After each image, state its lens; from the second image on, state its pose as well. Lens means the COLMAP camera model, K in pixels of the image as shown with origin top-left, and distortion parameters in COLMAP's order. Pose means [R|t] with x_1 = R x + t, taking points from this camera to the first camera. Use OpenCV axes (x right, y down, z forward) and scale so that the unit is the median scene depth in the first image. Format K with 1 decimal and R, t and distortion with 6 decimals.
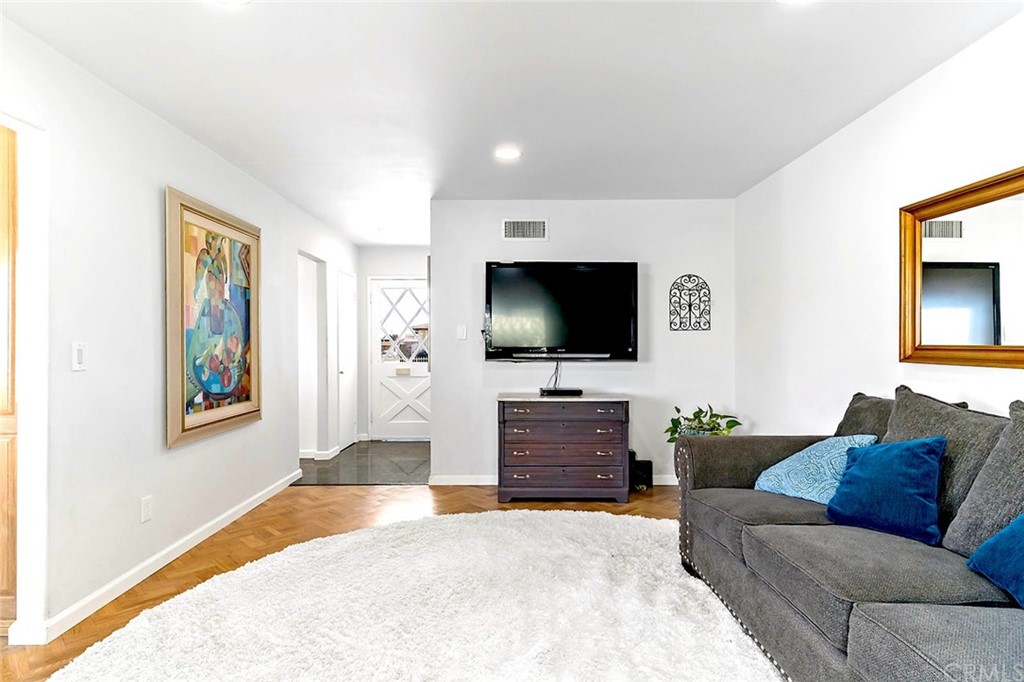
lens RADIAL K [[550.2, 0, 505.4], [0, 550.2, 340.9], [0, 0, 1]] dist [0.021694, -0.001915]
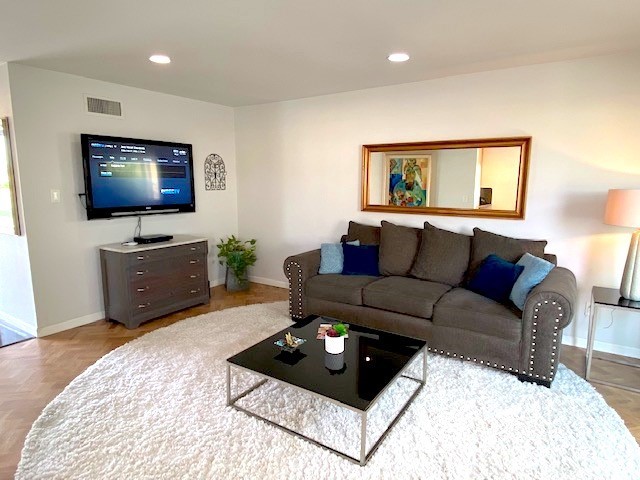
lens RADIAL K [[396.6, 0, 314.4], [0, 396.6, 240.7], [0, 0, 1]] dist [0.097163, -0.106570]
pose [[0.556113, -0.128992, 0.821036, -0.538251], [-0.007144, 0.987104, 0.159921, -0.070599], [-0.831076, -0.094799, 0.548020, 0.141241]]
